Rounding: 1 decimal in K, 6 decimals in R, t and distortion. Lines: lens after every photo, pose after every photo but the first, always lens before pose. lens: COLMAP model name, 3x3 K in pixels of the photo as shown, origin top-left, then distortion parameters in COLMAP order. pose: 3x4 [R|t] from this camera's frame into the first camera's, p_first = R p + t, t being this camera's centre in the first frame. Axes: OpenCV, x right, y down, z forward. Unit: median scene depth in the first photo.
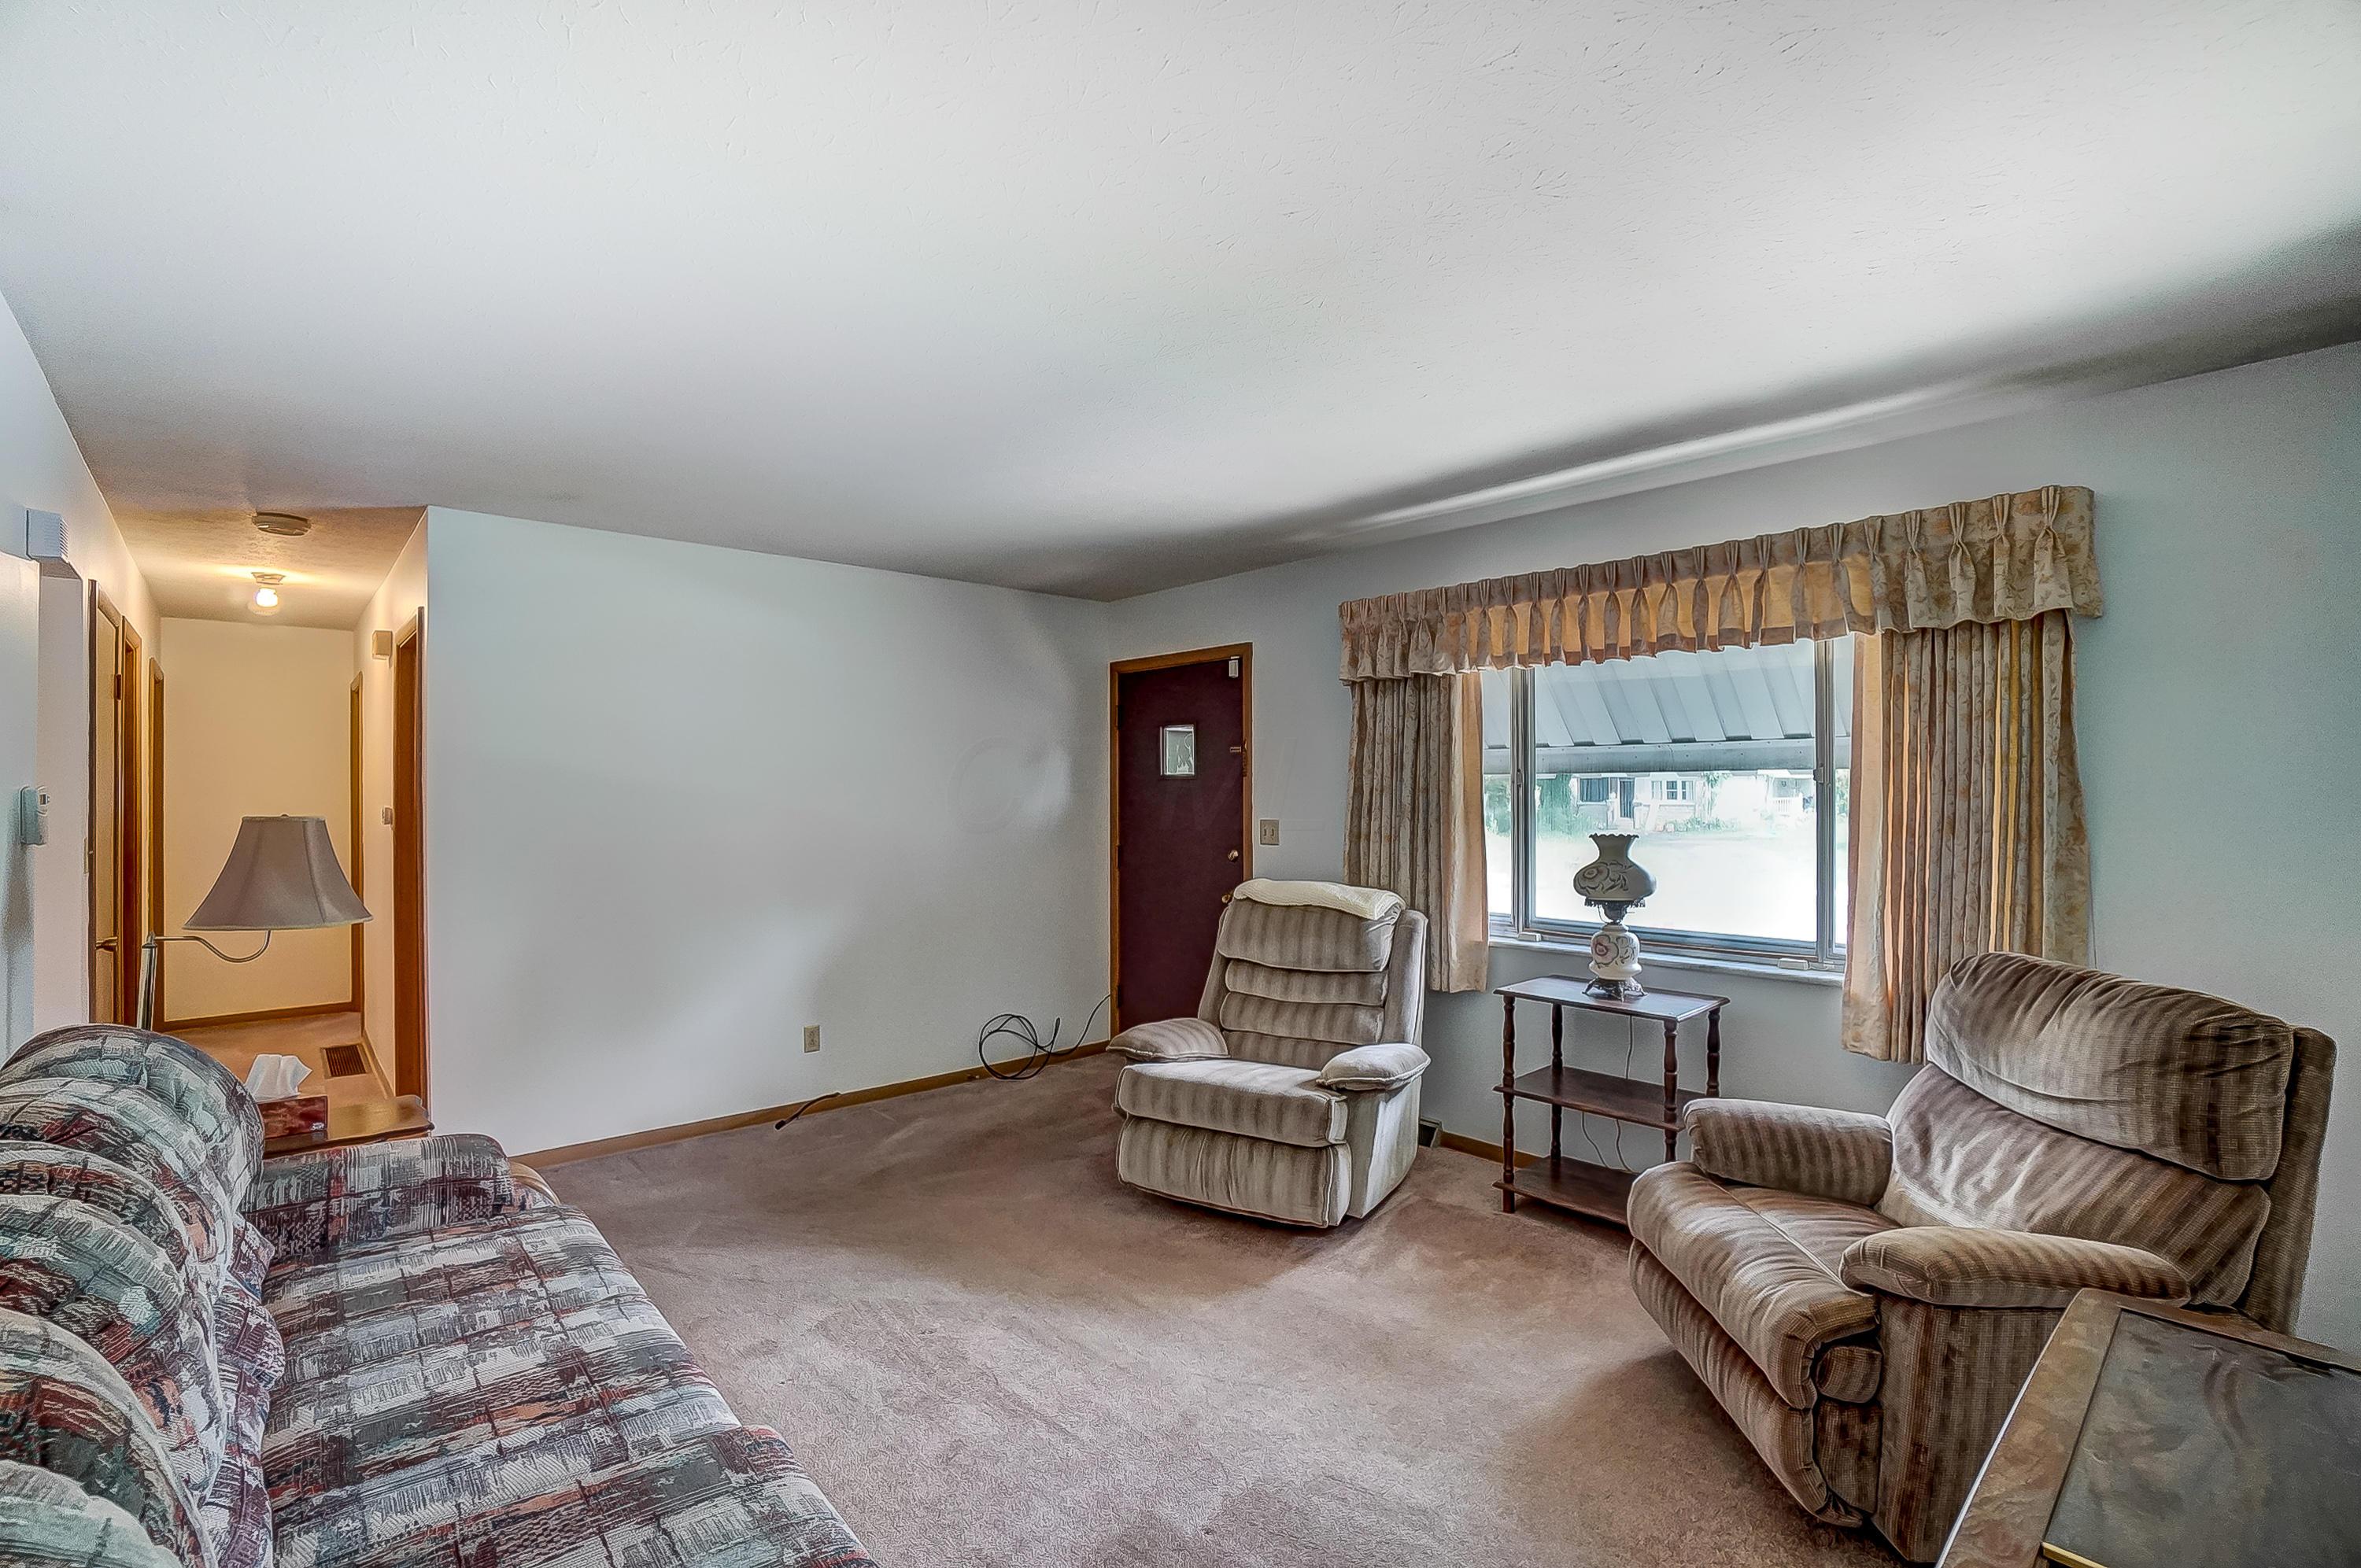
lens RADIAL K [[1061.4, 0, 1181.0], [0, 1061.4, 789.9], [0, 0, 1]] dist [-0.044068, 0.005182]
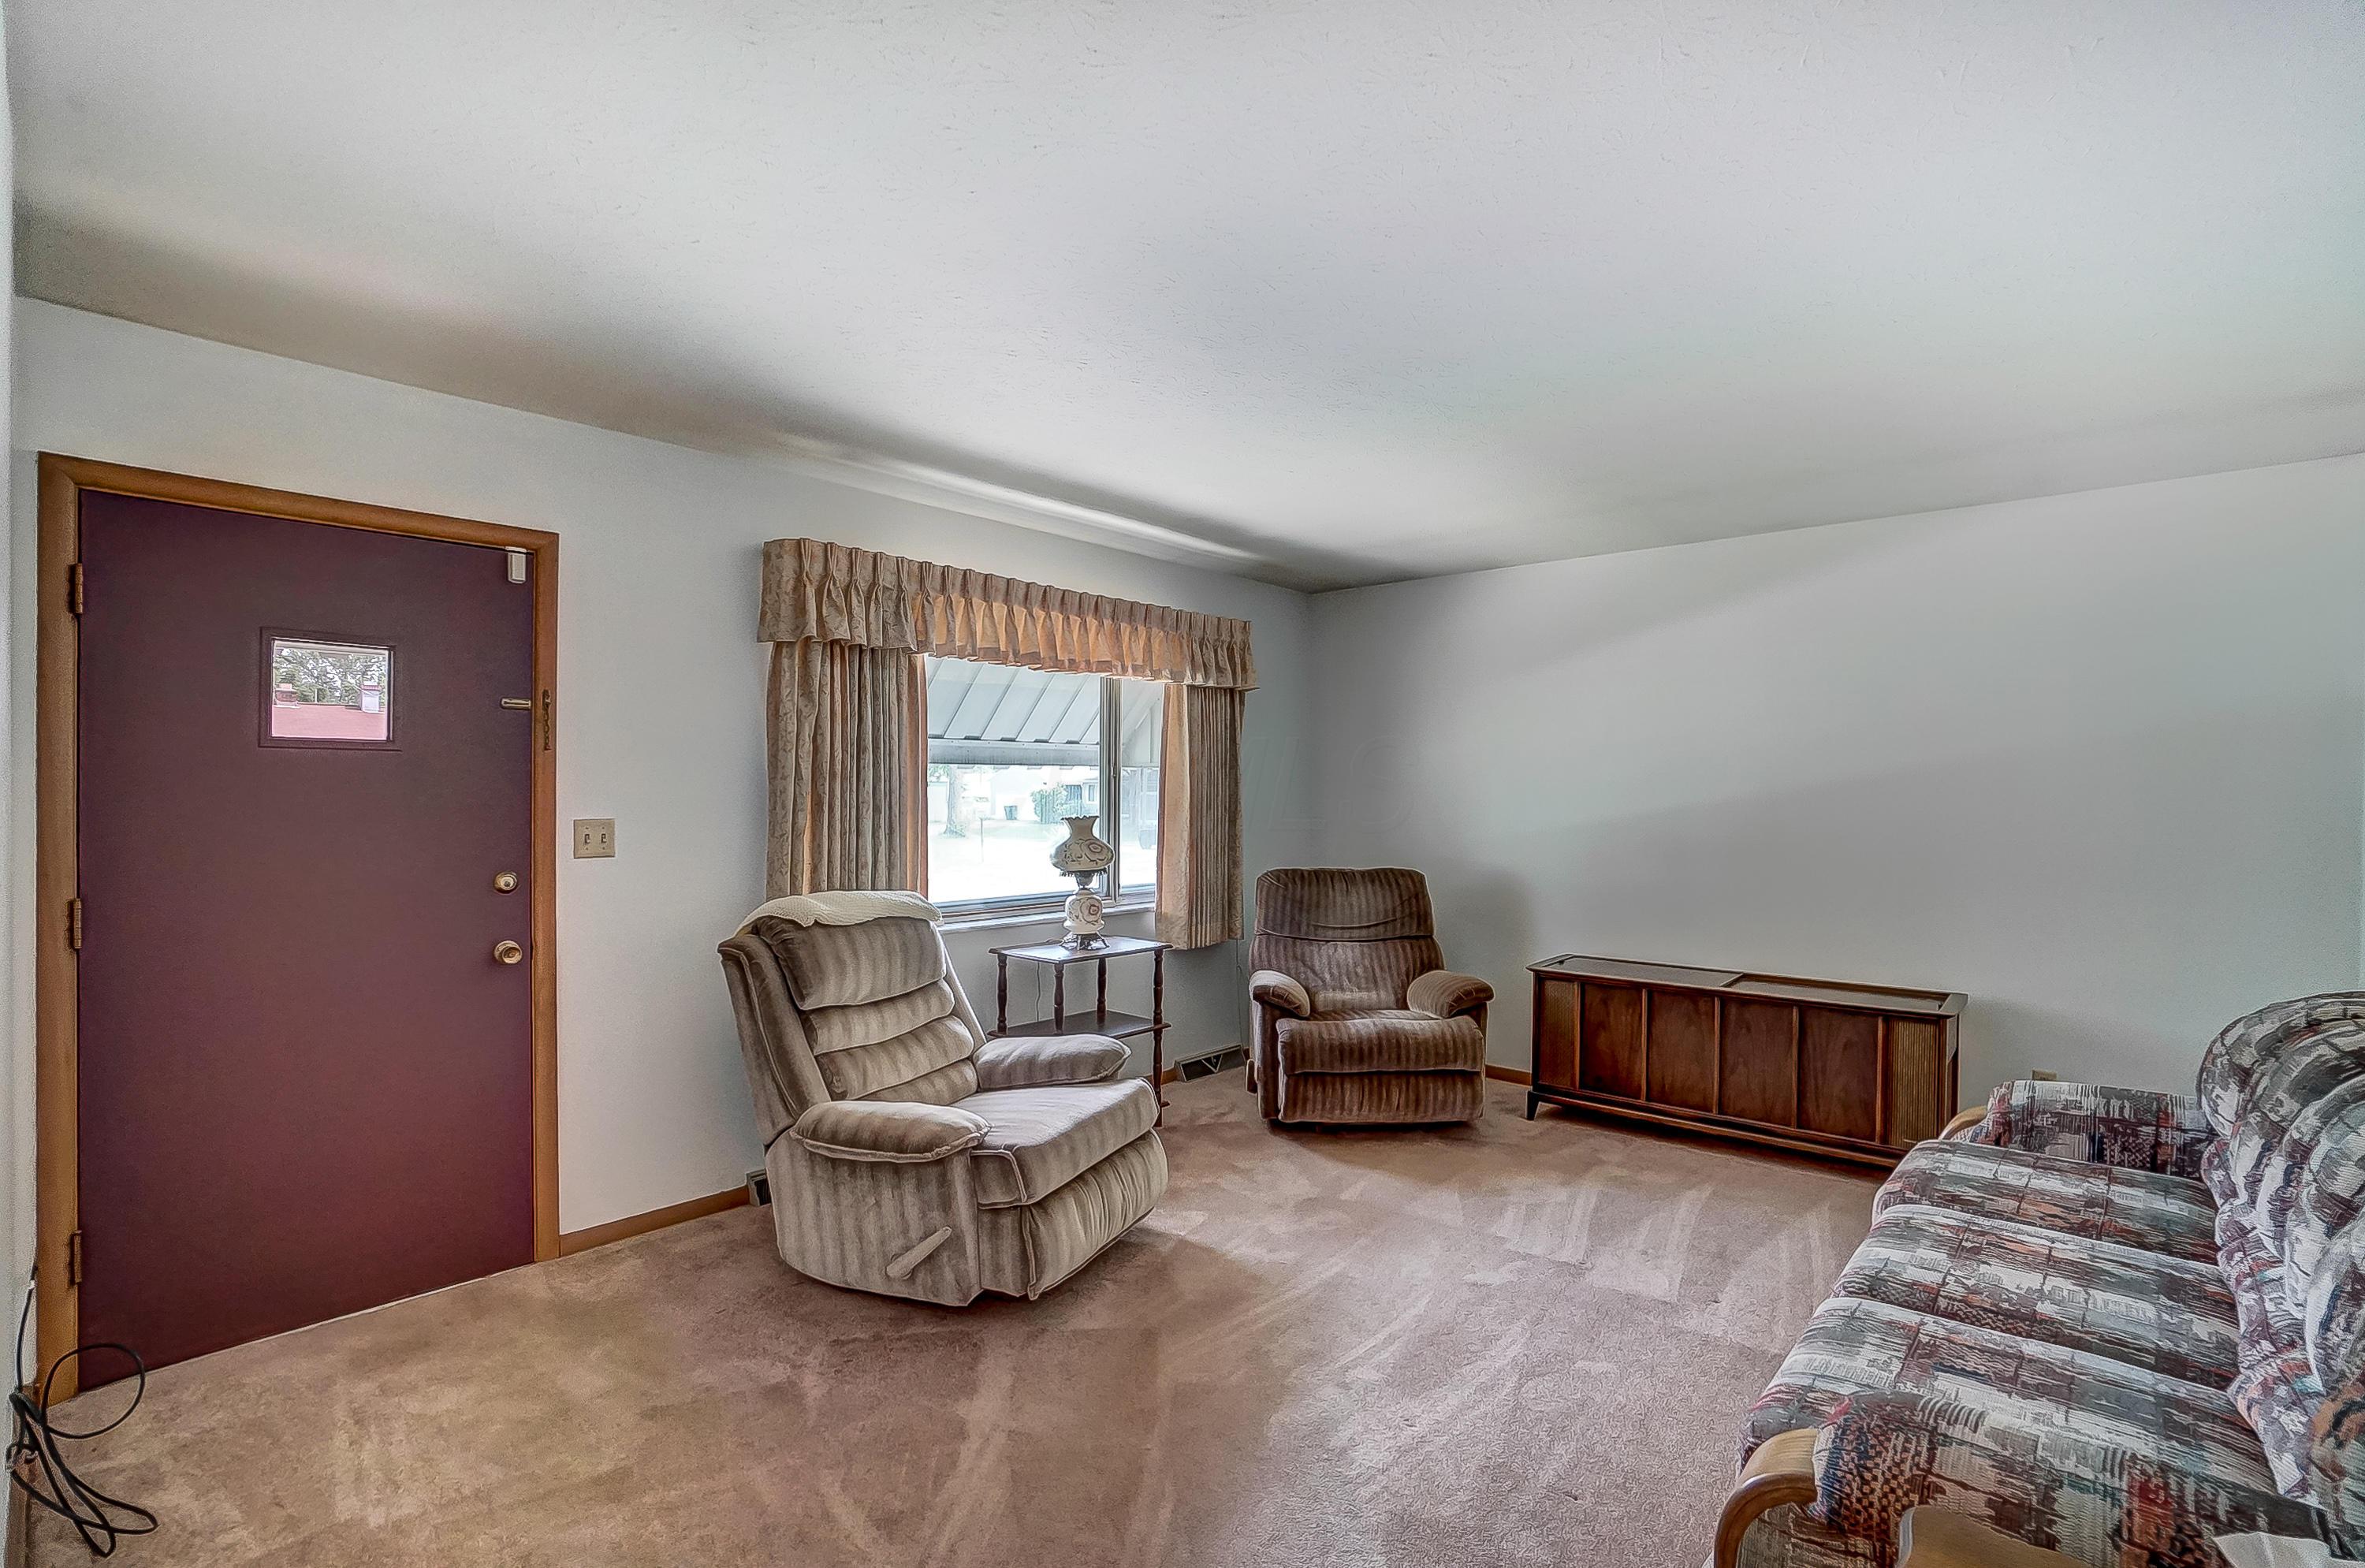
lens RADIAL K [[1063.3, 0, 1182.9], [0, 1063.3, 800.0], [0, 0, 1]] dist [-0.044068, 0.005182]
pose [[-0.103434, -0.006834, 0.994613, -0.831504], [-0.006835, 0.999958, 0.006160, 0.014394], [-0.994613, -0.006161, -0.103477, 1.003581]]
